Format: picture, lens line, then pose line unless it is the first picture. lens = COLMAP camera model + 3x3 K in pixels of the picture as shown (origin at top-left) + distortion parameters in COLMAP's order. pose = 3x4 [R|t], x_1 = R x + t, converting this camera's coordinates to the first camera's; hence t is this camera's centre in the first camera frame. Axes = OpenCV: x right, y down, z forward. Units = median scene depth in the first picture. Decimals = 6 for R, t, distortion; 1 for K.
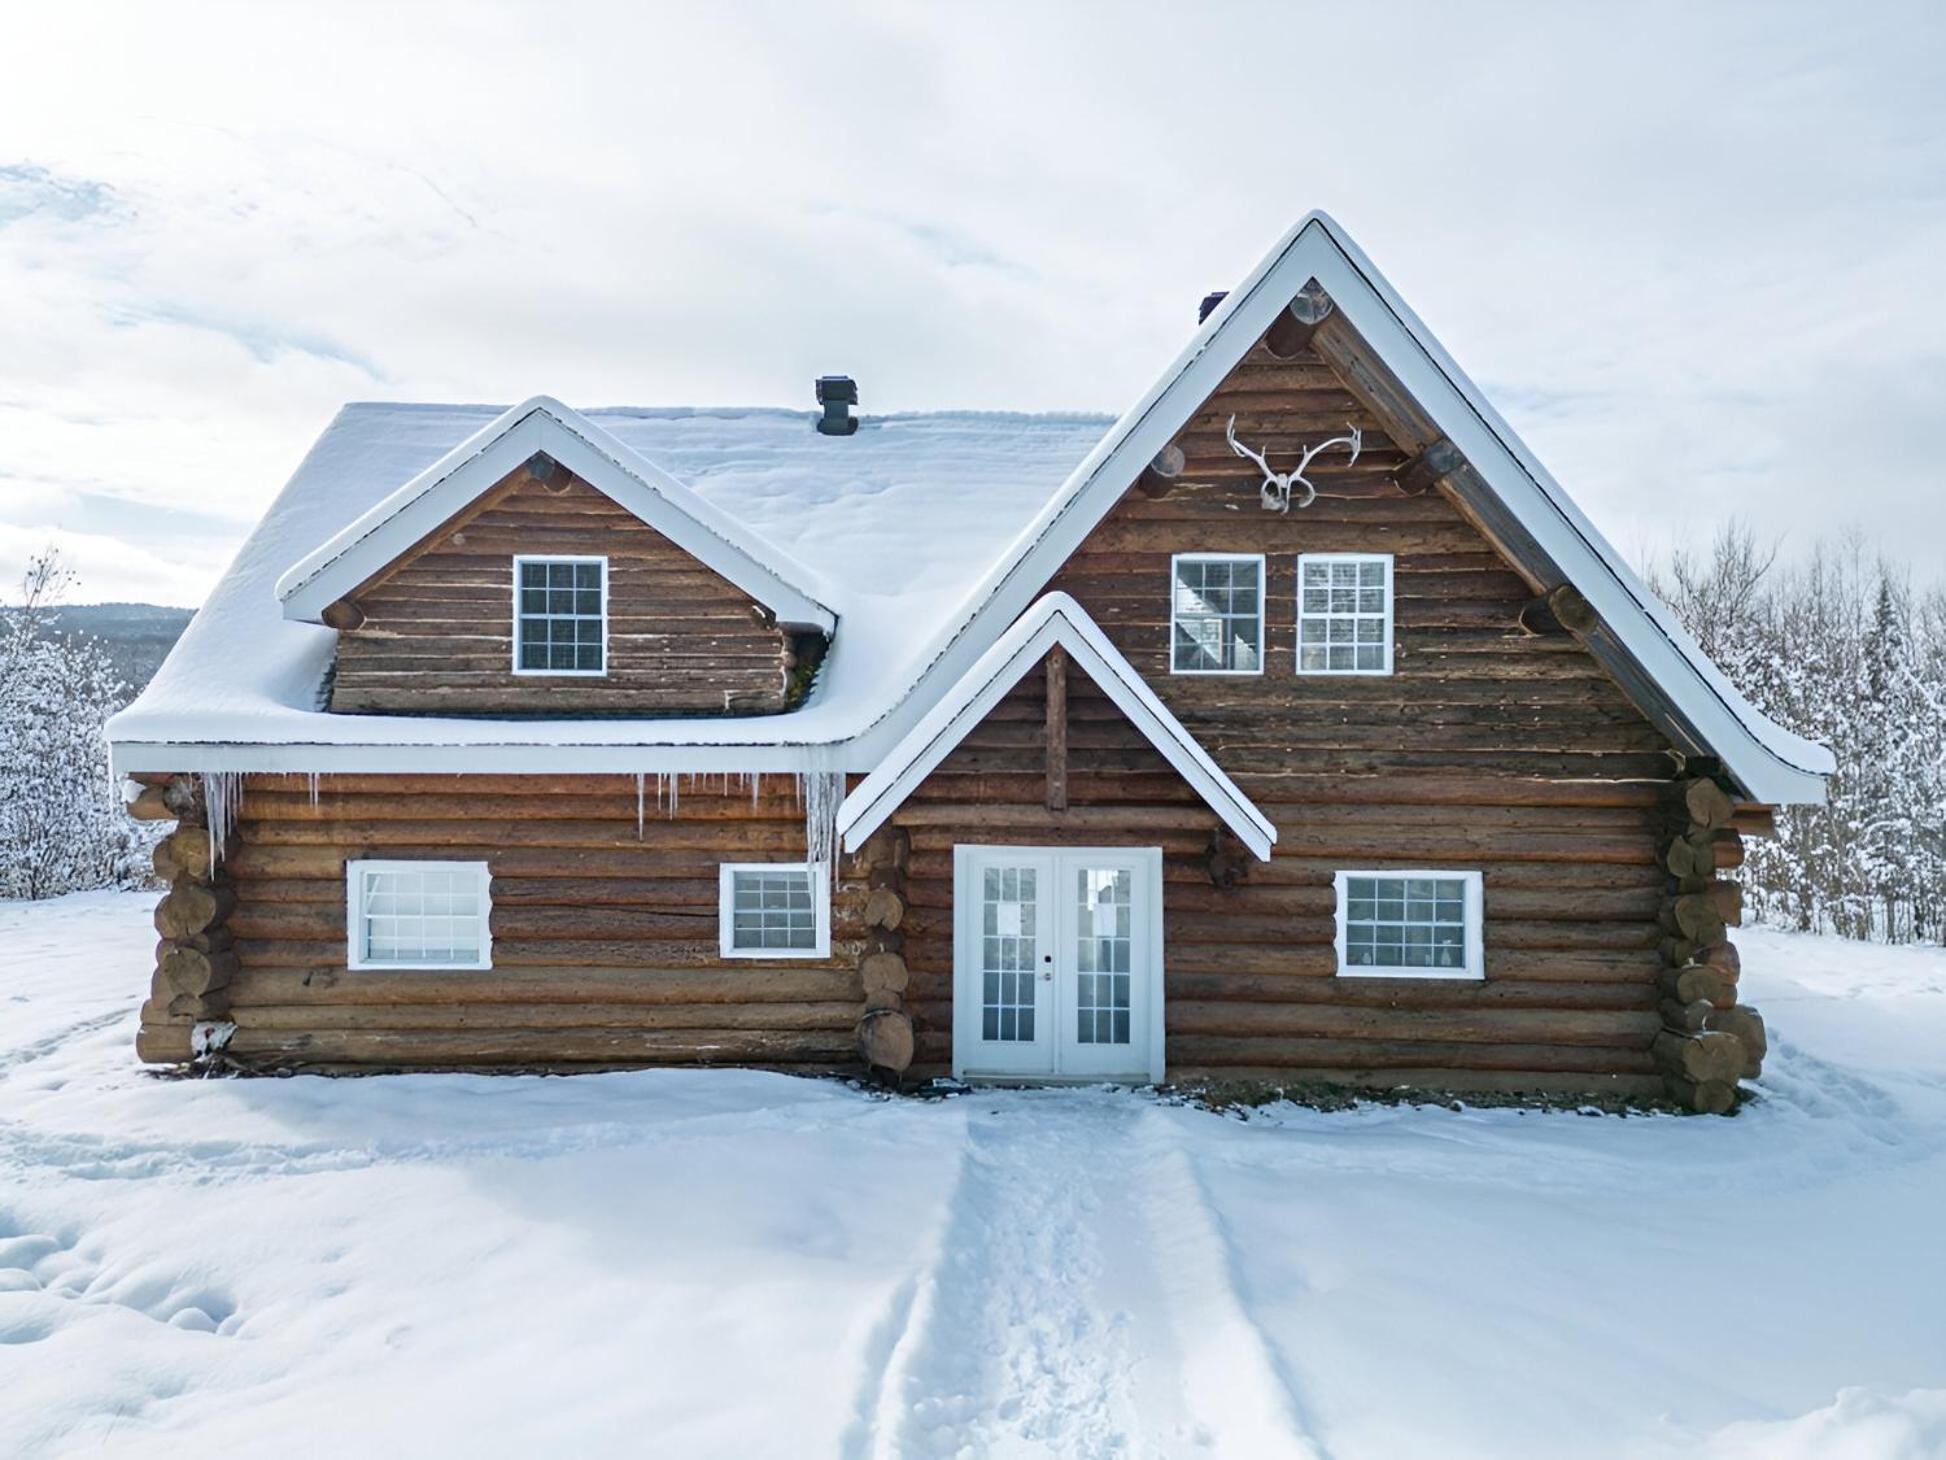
lens RADIAL K [[1375.0, 0, 982.3], [0, 1375.0, 747.6], [0, 0, 1]] dist [0.080651, -0.007023]
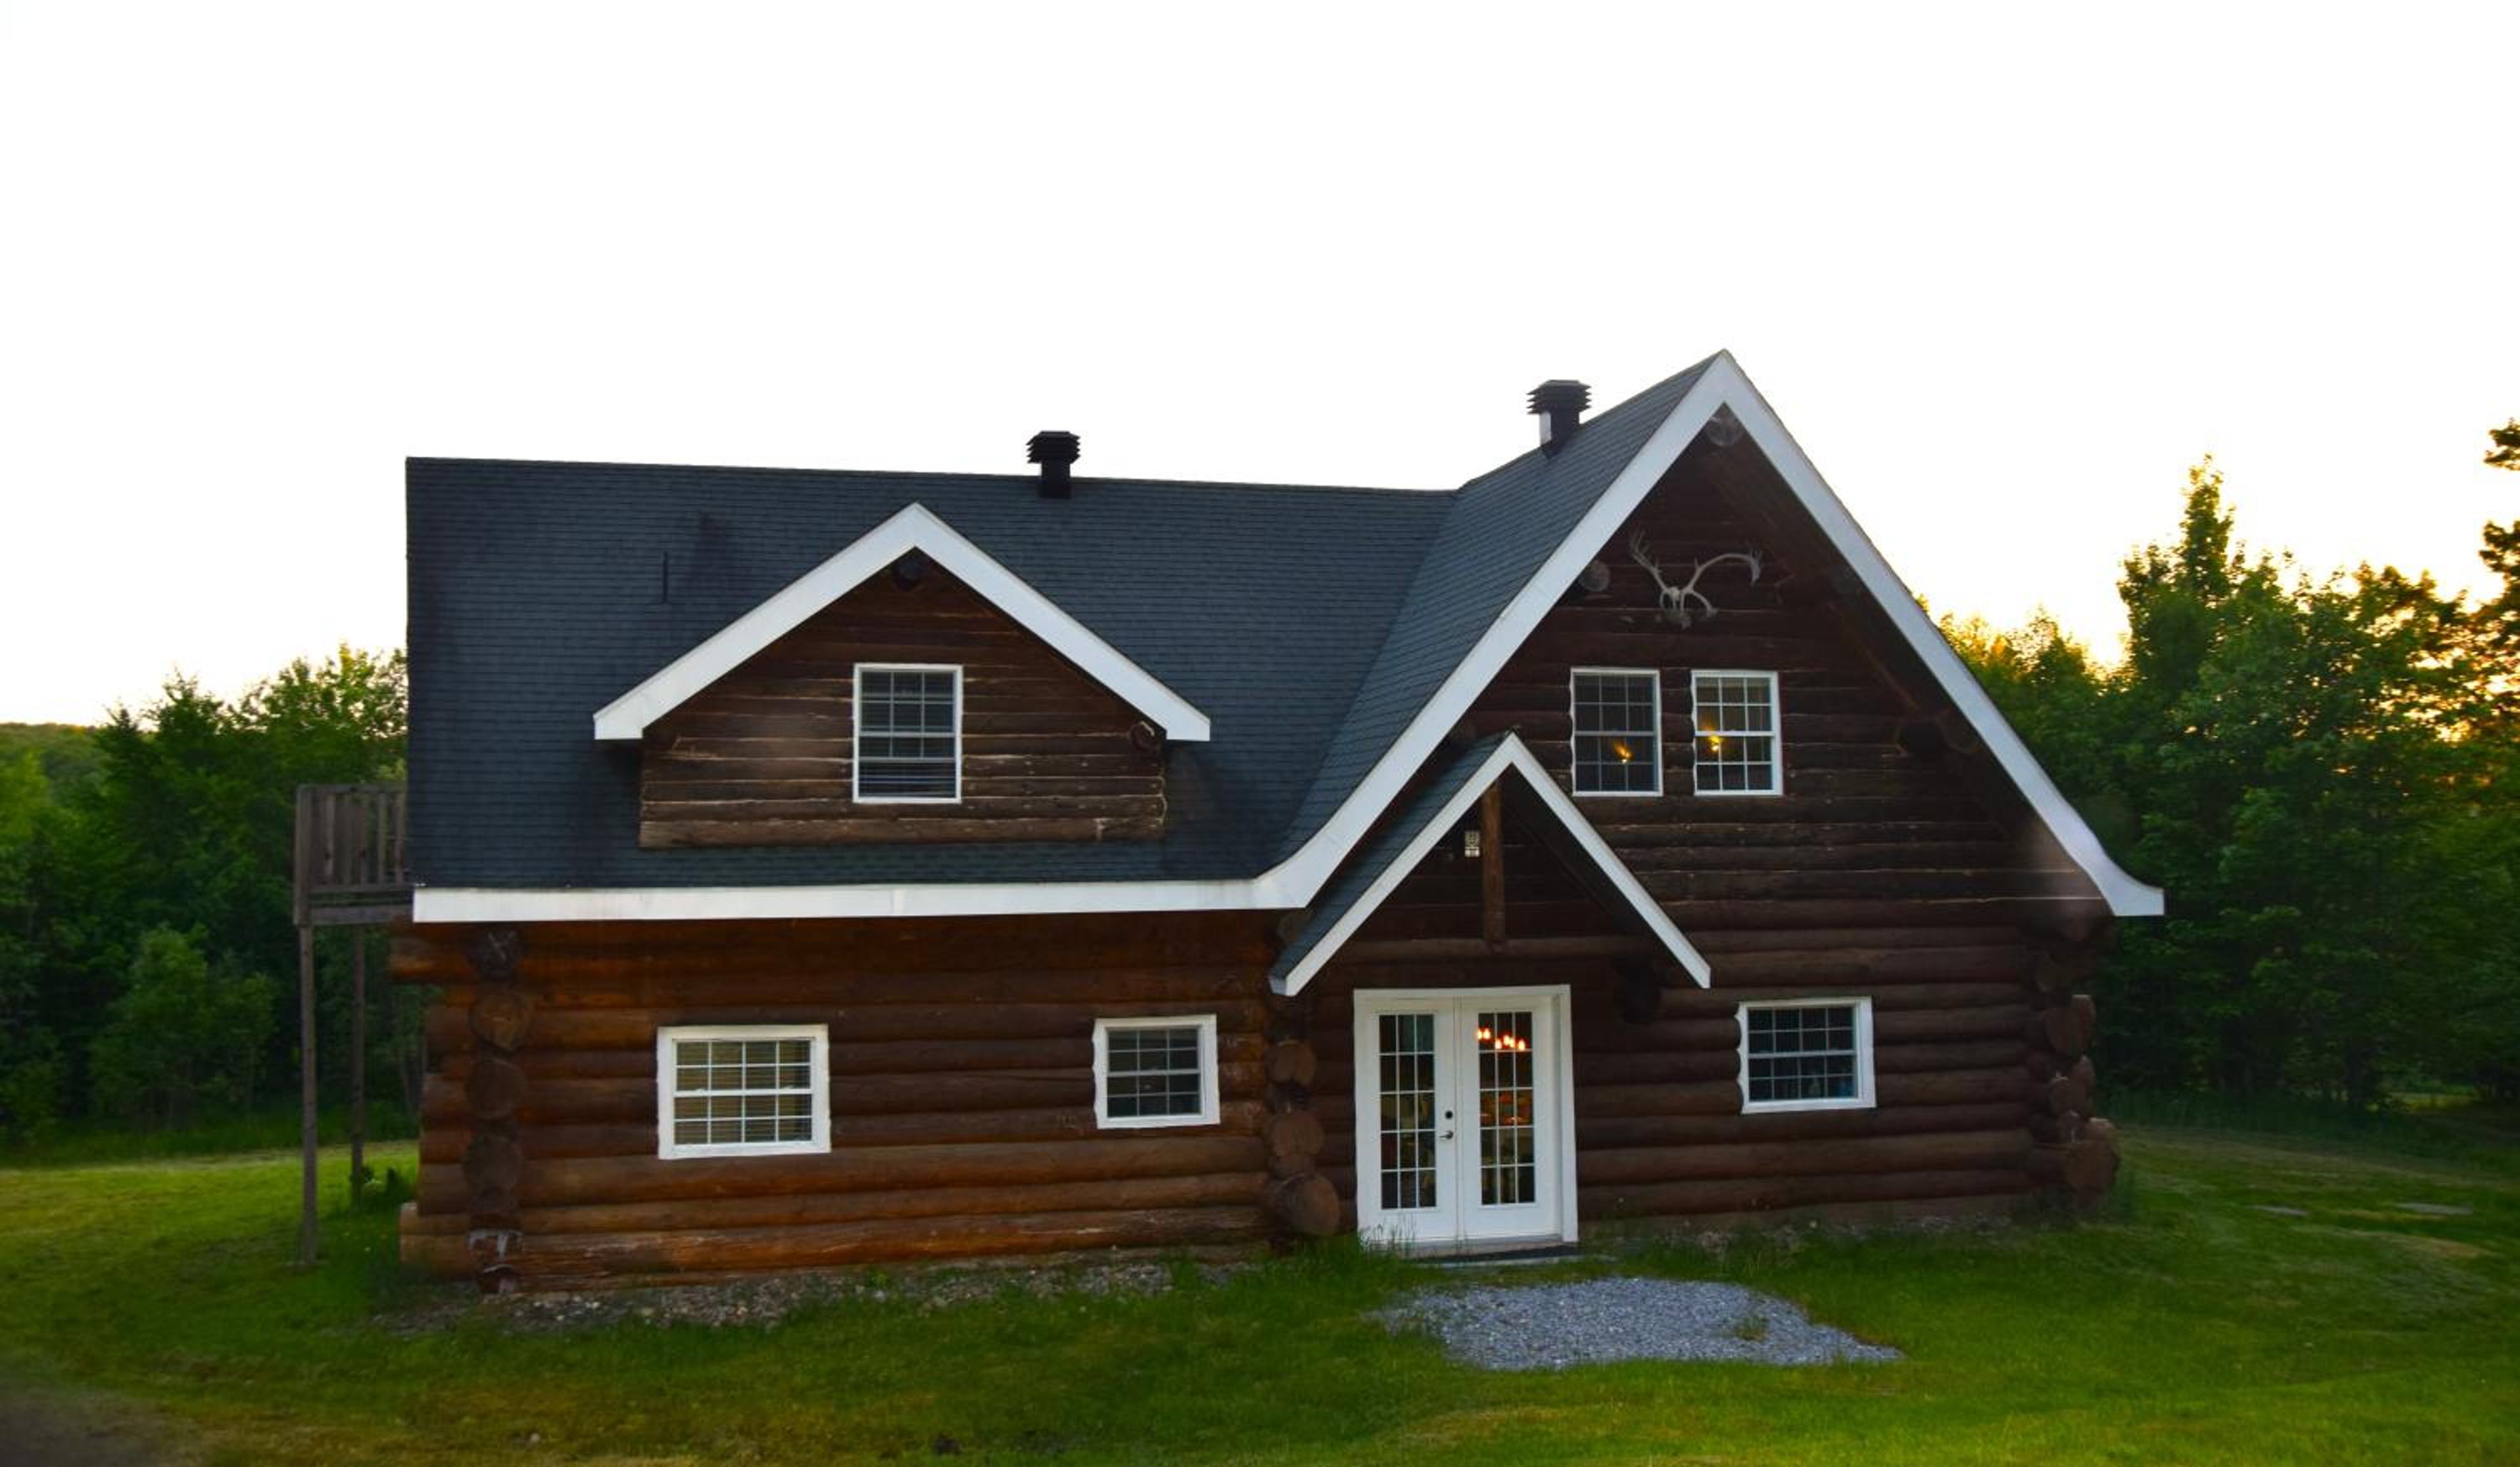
lens RADIAL K [[2297.5, 0, 1303.5], [0, 2297.5, 682.2], [0, 0, 1]] dist [-0.083542, 0.008637]
pose [[0.958470, 0.006155, 0.285128, -0.479125], [0.020865, 0.995575, -0.091630, 0.008554], [-0.284430, 0.093774, 0.954100, -0.434440]]
